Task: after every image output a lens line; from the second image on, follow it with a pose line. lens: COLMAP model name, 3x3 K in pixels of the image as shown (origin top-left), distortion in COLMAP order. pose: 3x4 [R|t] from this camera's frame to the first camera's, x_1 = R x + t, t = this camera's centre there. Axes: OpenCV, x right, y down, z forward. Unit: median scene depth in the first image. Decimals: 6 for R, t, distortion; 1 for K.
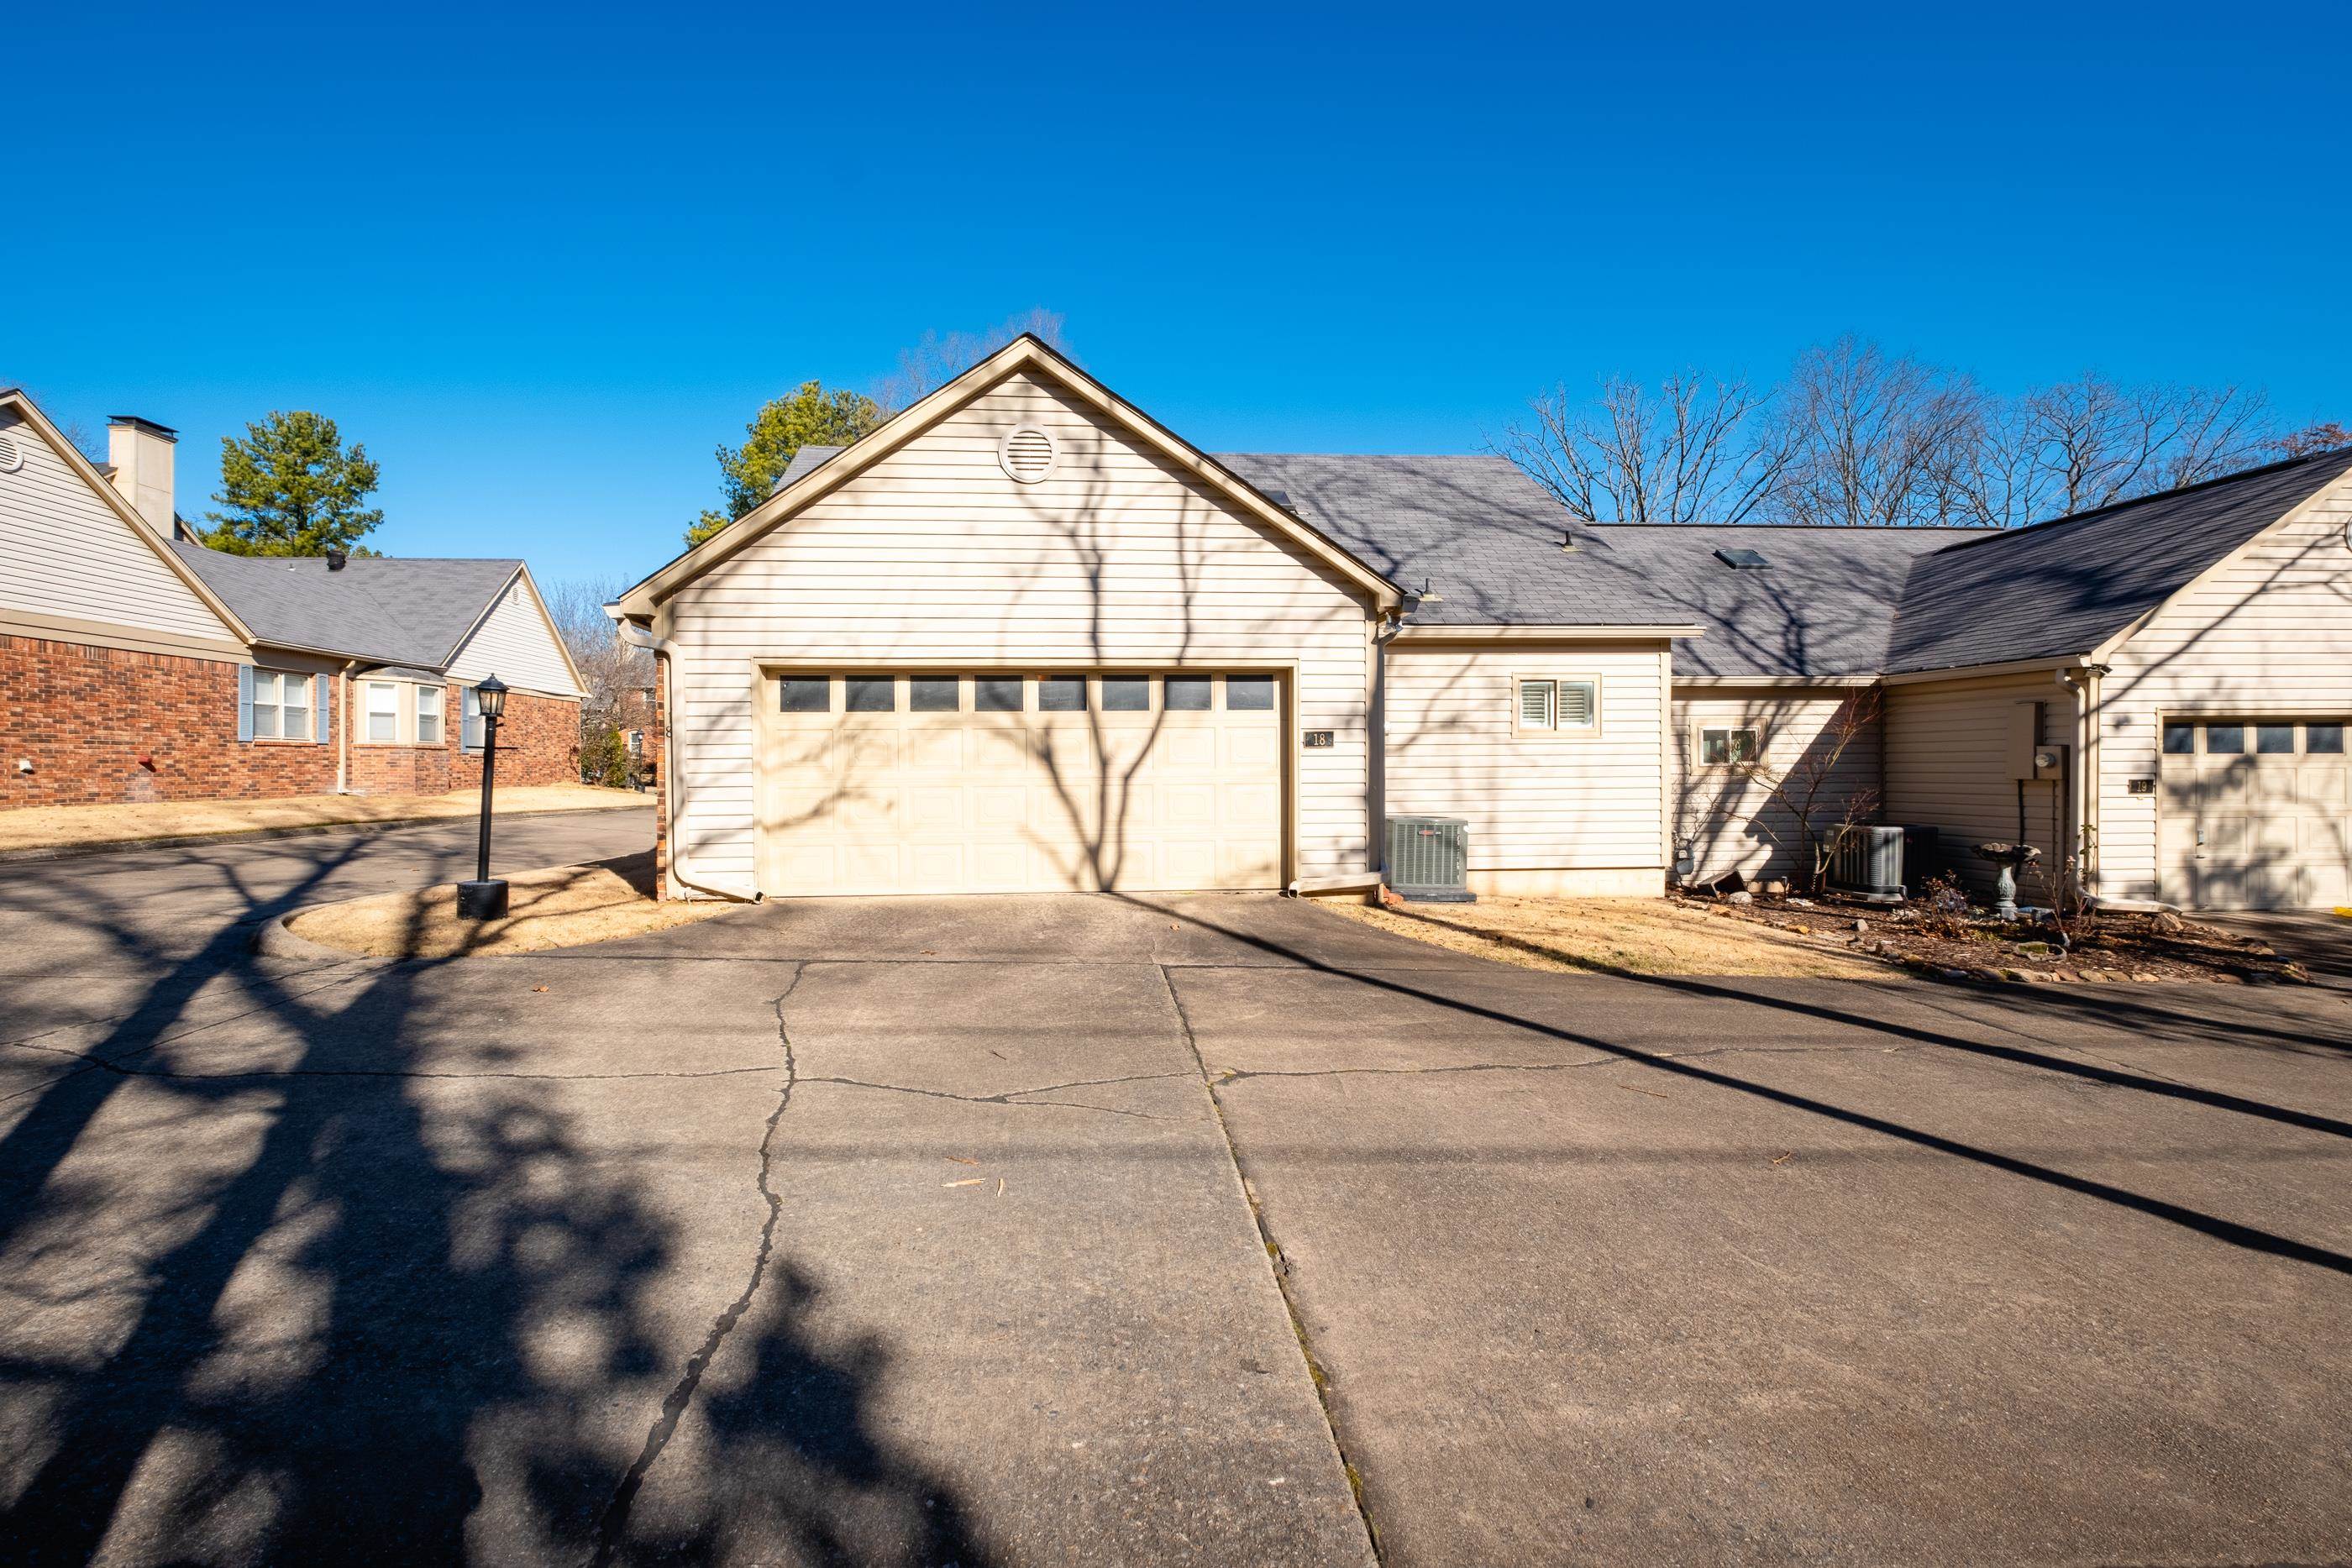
lens RADIAL K [[1009.1, 0, 1182.0], [0, 1009.1, 783.9], [0, 0, 1]] dist [0.000110, -0.000997]
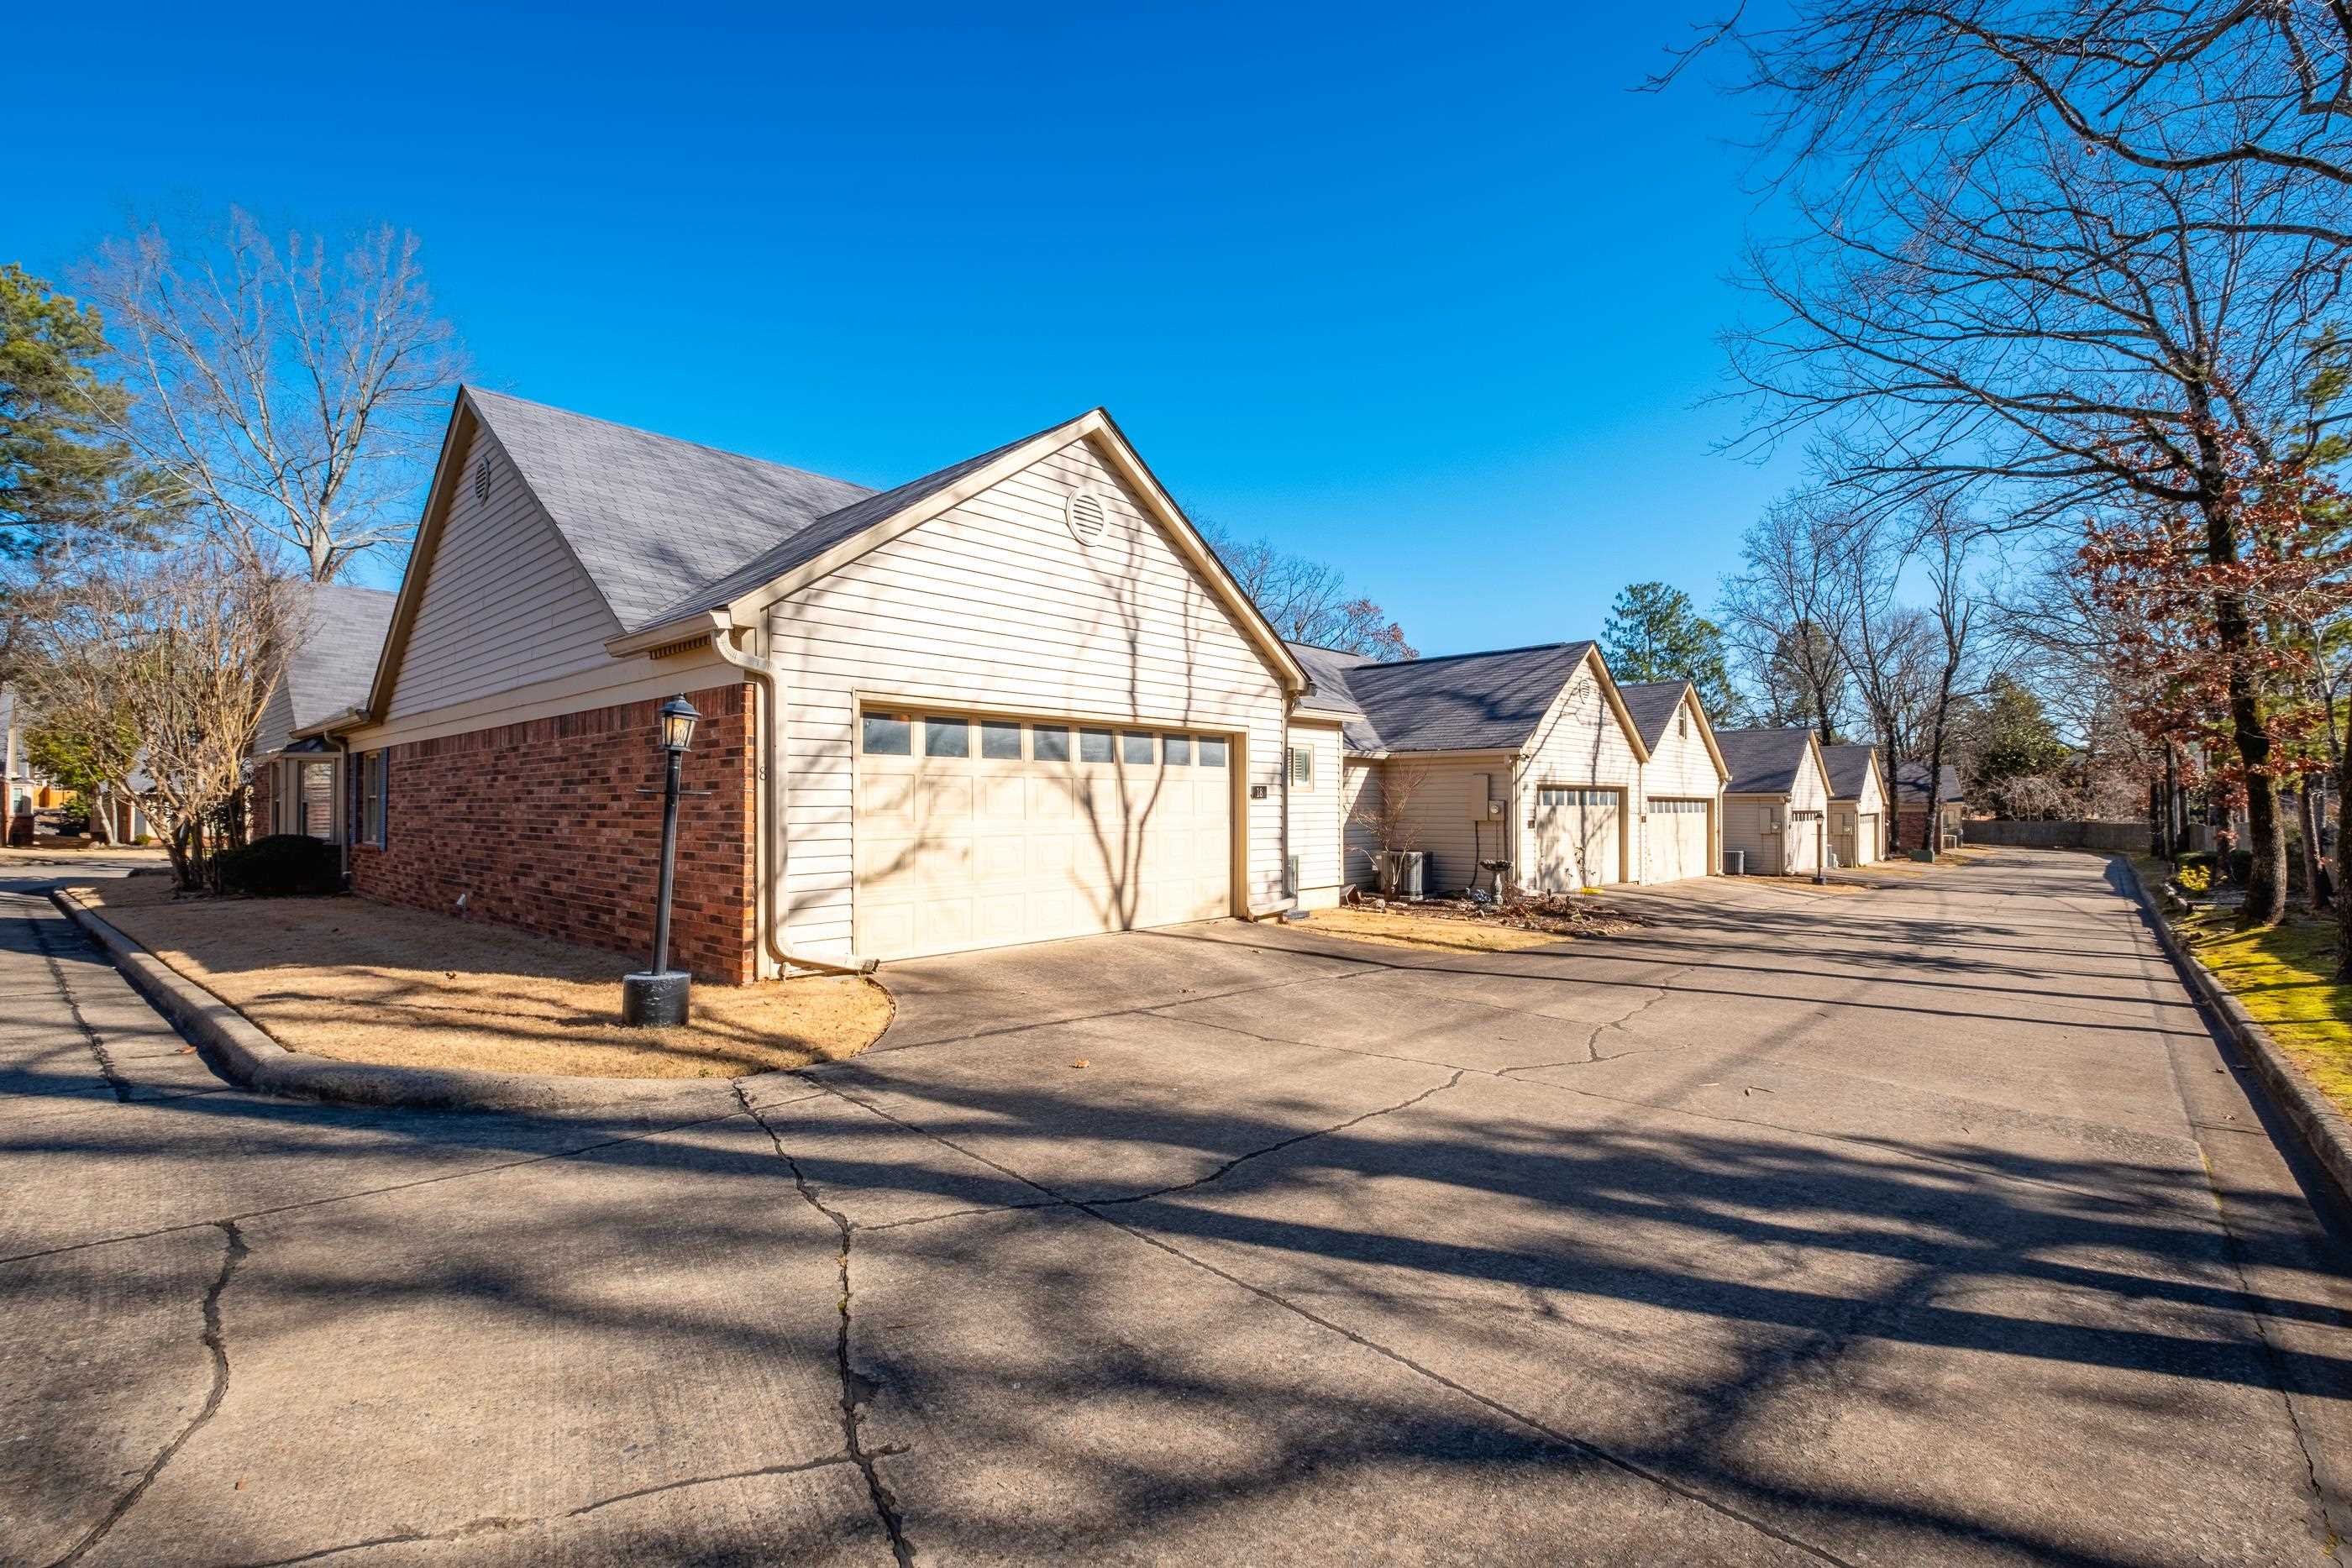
lens RADIAL K [[990.7, 0, 1154.2], [0, 990.7, 792.0], [0, 0, 1]] dist [0.001317, -0.000910]
pose [[0.742961, 0.014376, 0.669180, -0.780556], [0.005094, 0.999619, -0.027131, -0.012510], [-0.669315, 0.023567, 0.742605, 0.188699]]
